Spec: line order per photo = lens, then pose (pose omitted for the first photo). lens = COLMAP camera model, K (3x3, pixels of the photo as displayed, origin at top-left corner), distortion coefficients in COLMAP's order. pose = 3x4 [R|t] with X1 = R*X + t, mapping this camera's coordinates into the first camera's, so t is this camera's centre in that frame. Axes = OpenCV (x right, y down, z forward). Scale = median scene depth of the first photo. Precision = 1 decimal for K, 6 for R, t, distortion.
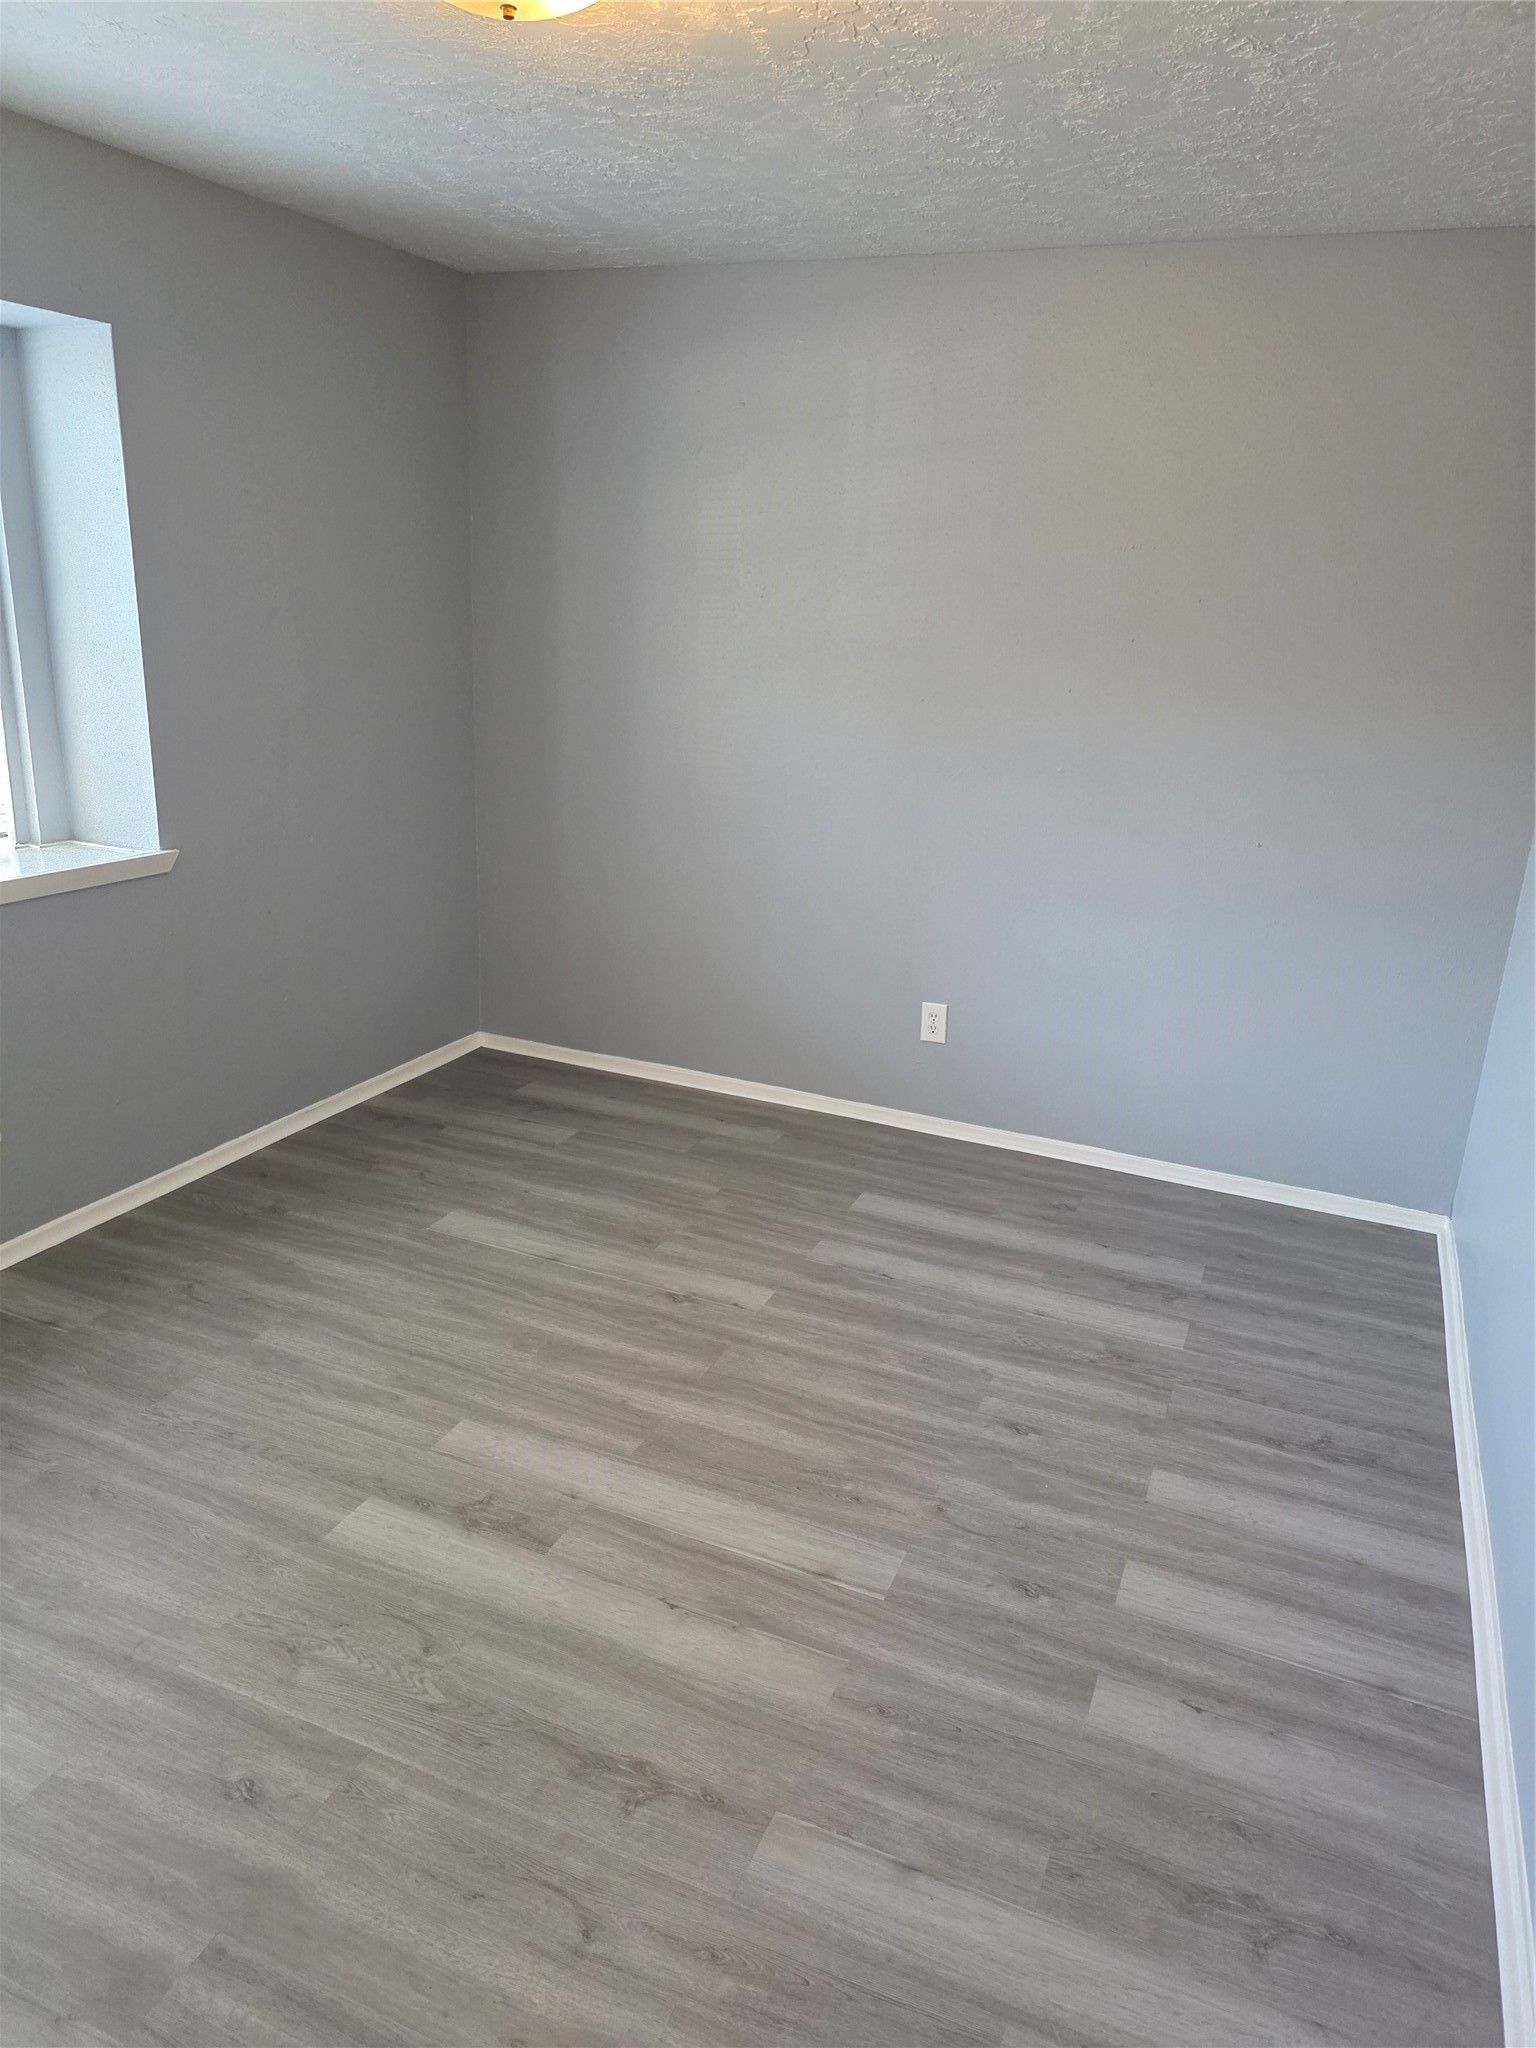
lens RADIAL K [[1375.5, 0, 772.5], [0, 1375.5, 1024.5], [0, 0, 1]] dist [0.067617, -0.065873]
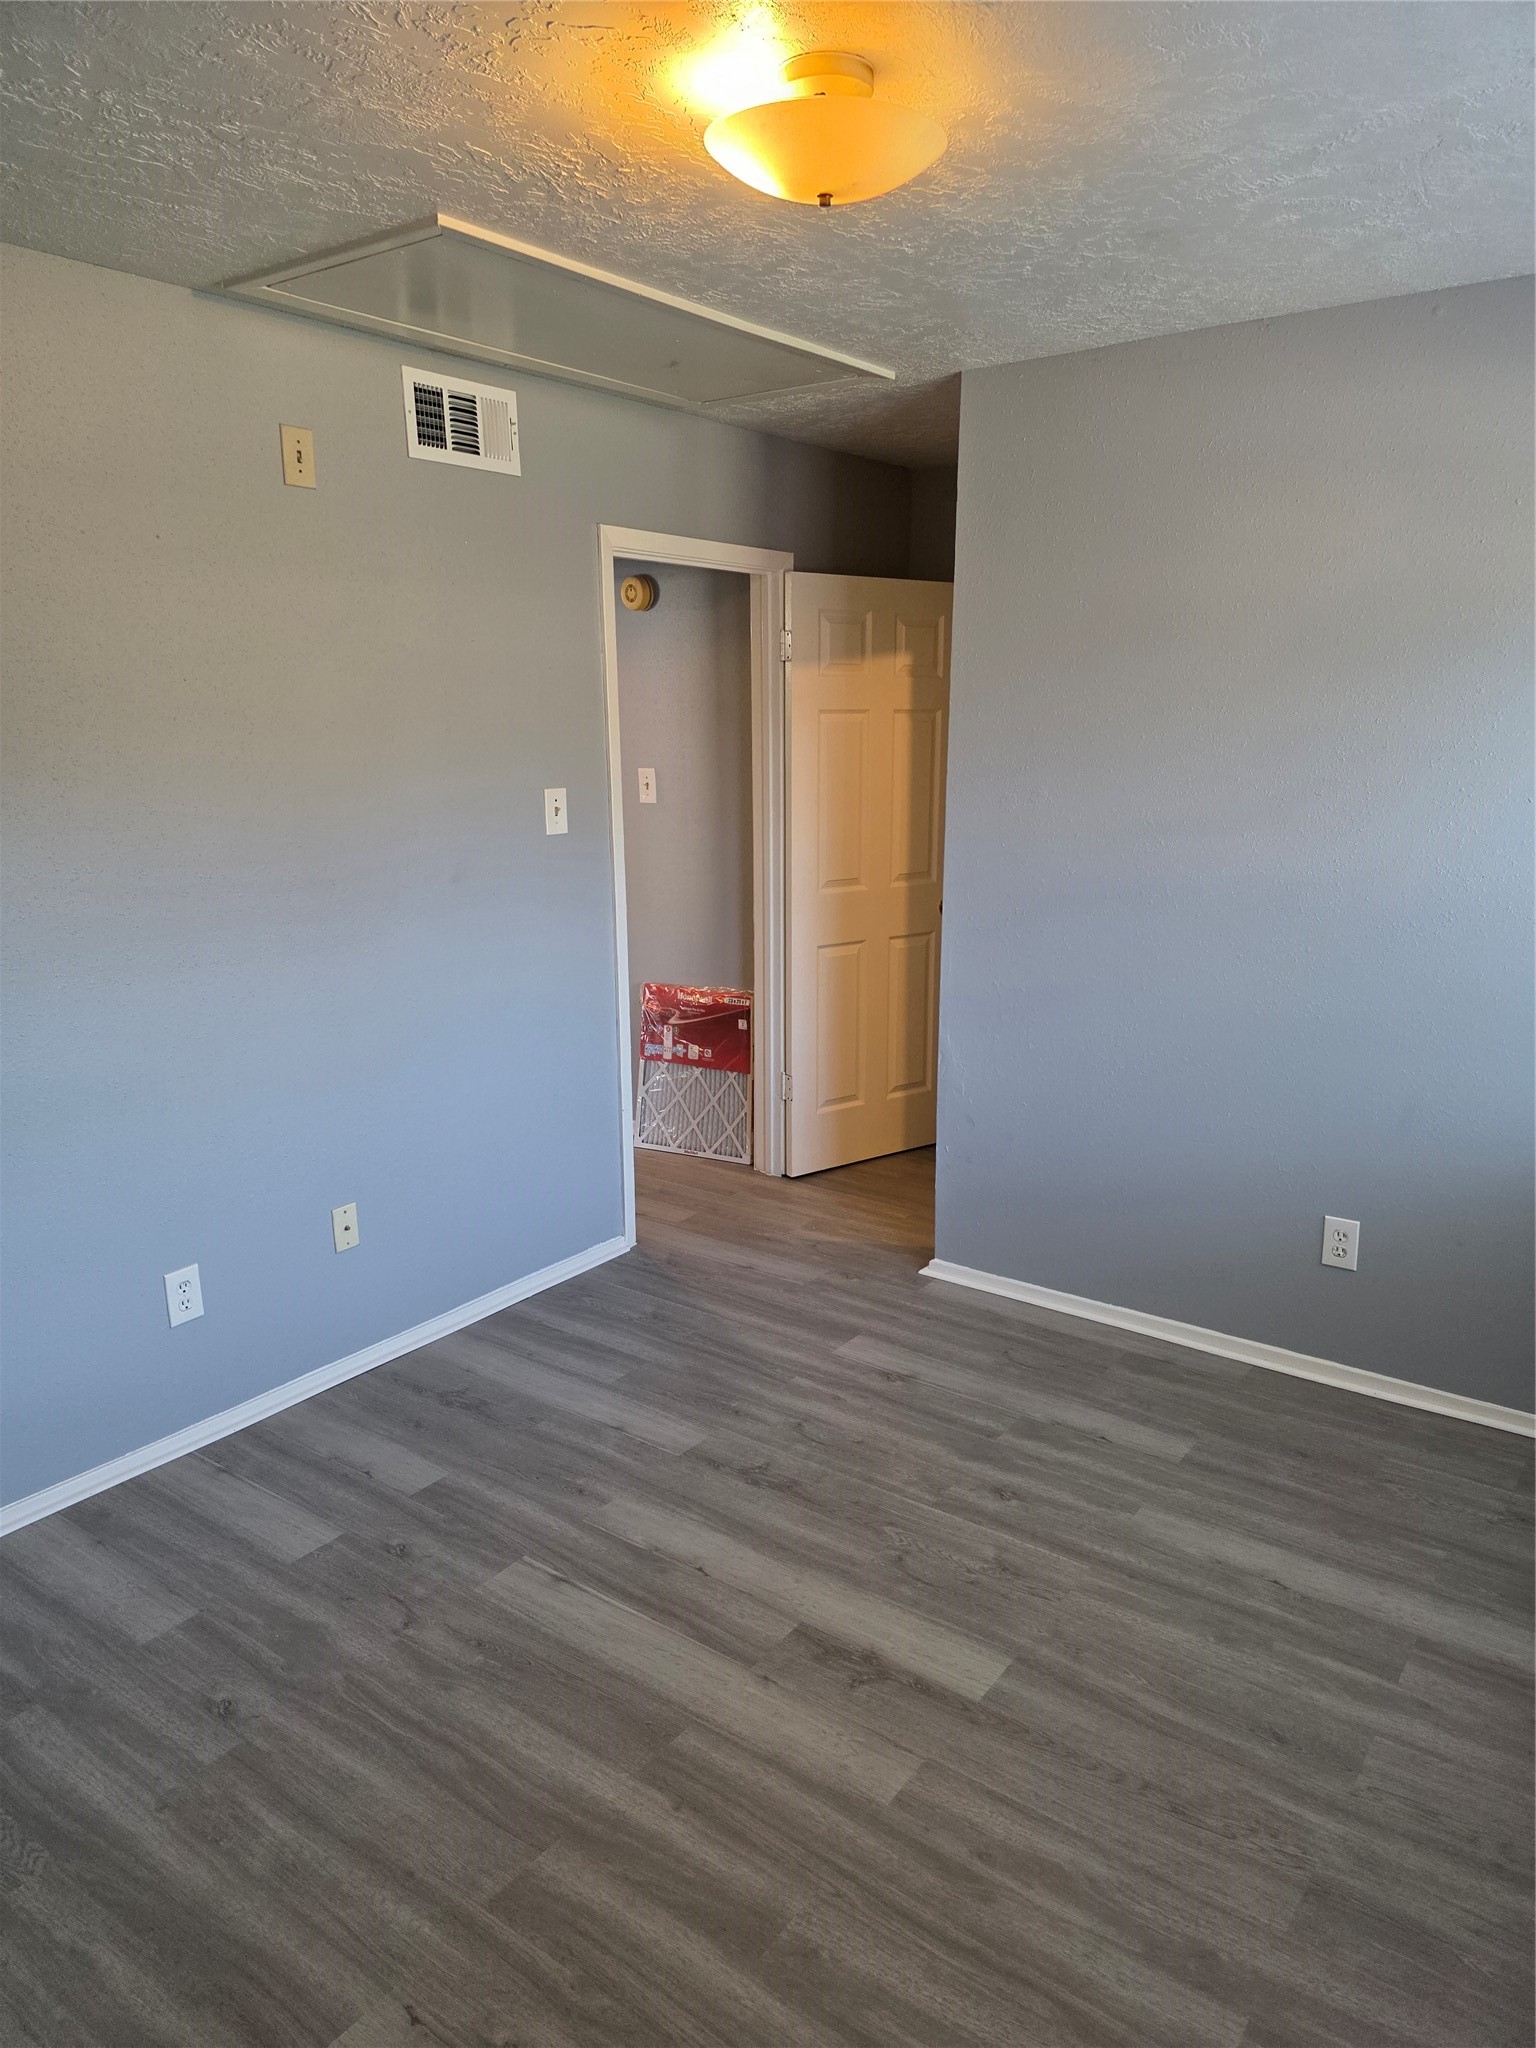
lens RADIAL K [[1375.5, 0, 775.4], [0, 1375.5, 1019.5], [0, 0, 1]] dist [0.067617, -0.065873]
pose [[-0.969516, -0.096292, 0.225313, -0.332972], [0.032343, 0.861206, 0.507226, -0.545650], [-0.242883, 0.499051, -0.831839, 1.625643]]
